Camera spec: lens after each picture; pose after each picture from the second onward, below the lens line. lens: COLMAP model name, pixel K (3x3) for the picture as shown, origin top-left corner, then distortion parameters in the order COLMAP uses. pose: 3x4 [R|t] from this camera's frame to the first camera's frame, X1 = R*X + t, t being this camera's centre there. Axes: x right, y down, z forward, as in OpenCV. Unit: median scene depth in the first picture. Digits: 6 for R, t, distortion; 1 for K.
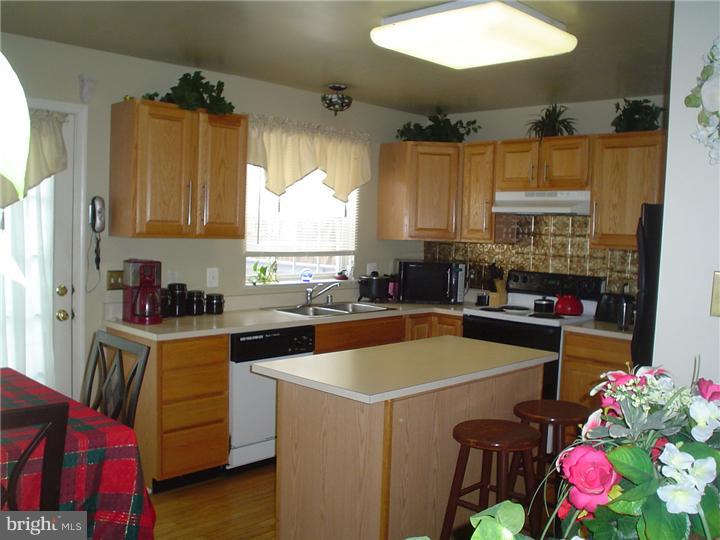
lens RADIAL K [[703.8, 0, 360.0], [0, 703.8, 270.0], [0, 0, 1]] dist [-0.129031, 0.104075]
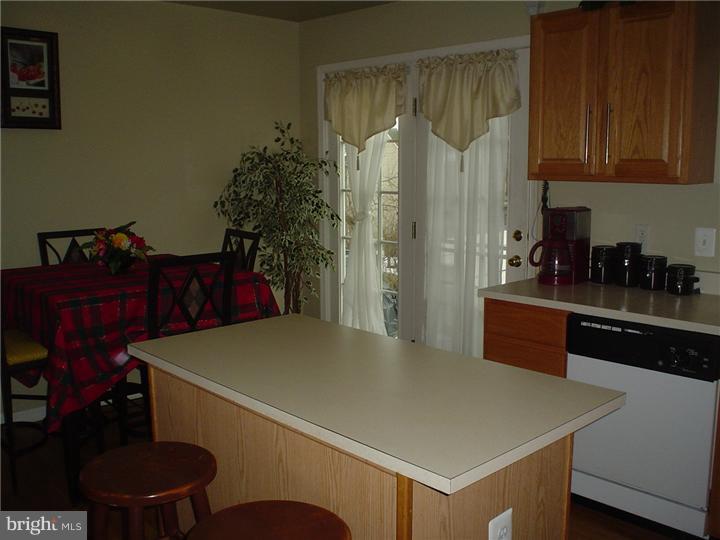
lens RADIAL K [[703.8, 0, 360.0], [0, 703.8, 270.0], [0, 0, 1]] dist [-0.129031, 0.104075]
pose [[-0.047328, 0.119271, -0.991733, 0.532183], [-0.058860, 0.990787, 0.121966, -0.027479], [0.997144, 0.064146, -0.039872, 0.797453]]
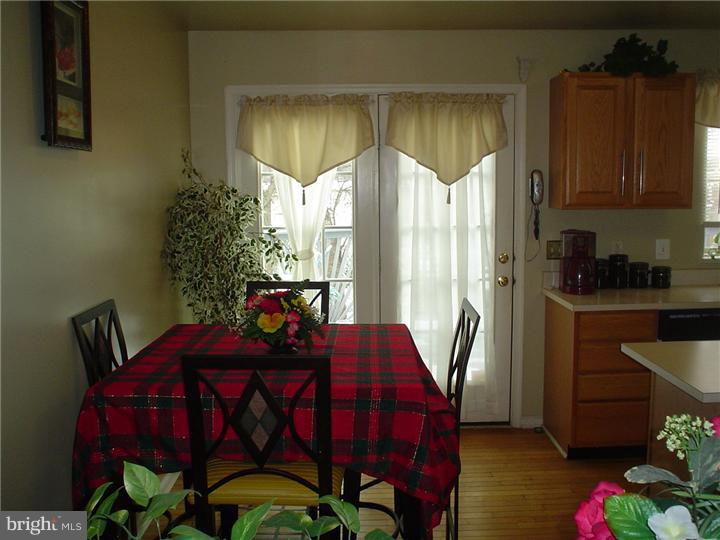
lens RADIAL K [[703.8, 0, 360.0], [0, 703.8, 270.0], [0, 0, 1]] dist [-0.129031, 0.104075]
pose [[0.708579, 0.045091, -0.704189, 0.180535], [-0.007840, 0.998398, 0.056041, -0.011722], [0.705588, -0.034189, 0.707797, 0.055532]]
